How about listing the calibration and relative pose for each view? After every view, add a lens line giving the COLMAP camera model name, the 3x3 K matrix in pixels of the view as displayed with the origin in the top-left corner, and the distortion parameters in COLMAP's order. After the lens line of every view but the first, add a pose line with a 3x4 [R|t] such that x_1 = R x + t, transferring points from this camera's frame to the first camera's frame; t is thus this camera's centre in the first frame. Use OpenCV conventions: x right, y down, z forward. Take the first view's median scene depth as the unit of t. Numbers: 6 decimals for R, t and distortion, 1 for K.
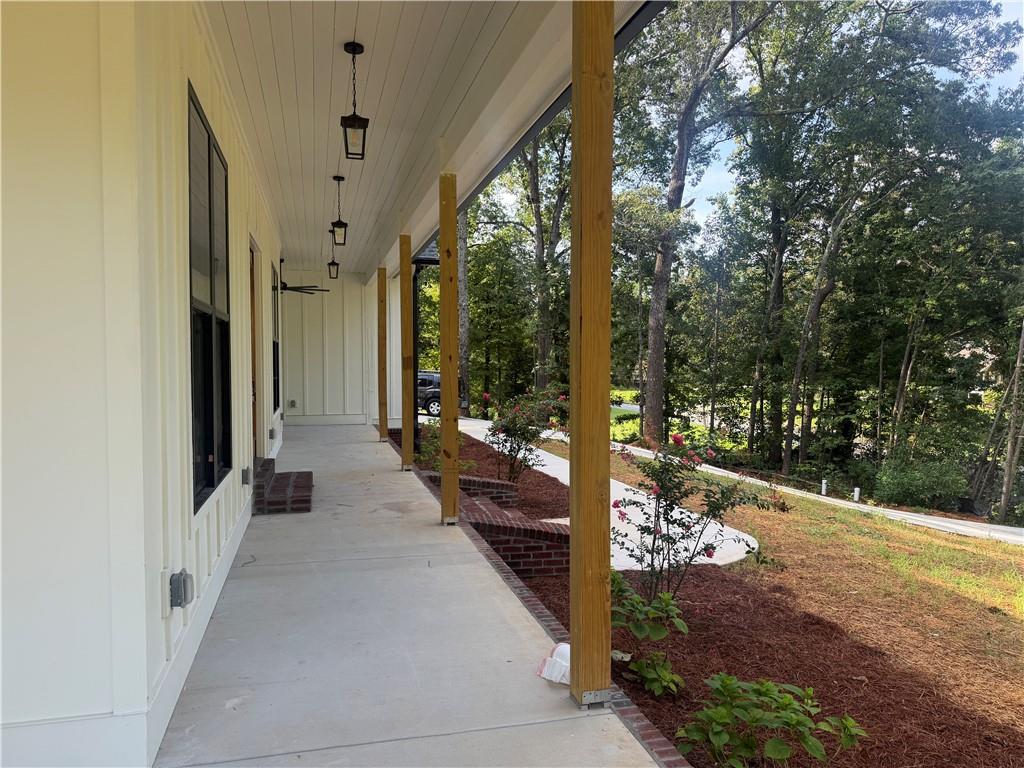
lens RADIAL K [[721.4, 0, 512.0], [0, 721.4, 384.0], [0, 0, 1]] dist [0.036101, -0.054097]
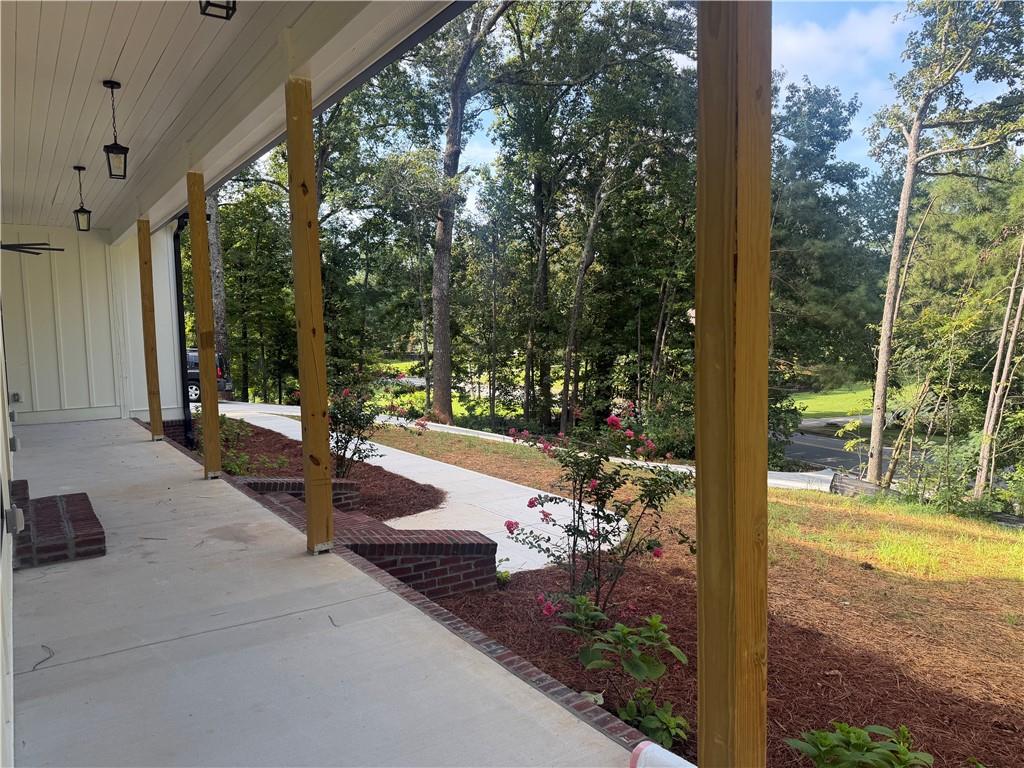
lens RADIAL K [[737.1, 0, 547.1], [0, 737.1, 384.7], [0, 0, 1]] dist [0.100494, -0.188498]
pose [[0.939036, -0.047088, 0.340579, -0.101835], [0.033953, 0.998435, 0.044429, -0.006011], [-0.342138, -0.030157, 0.939166, 0.161602]]
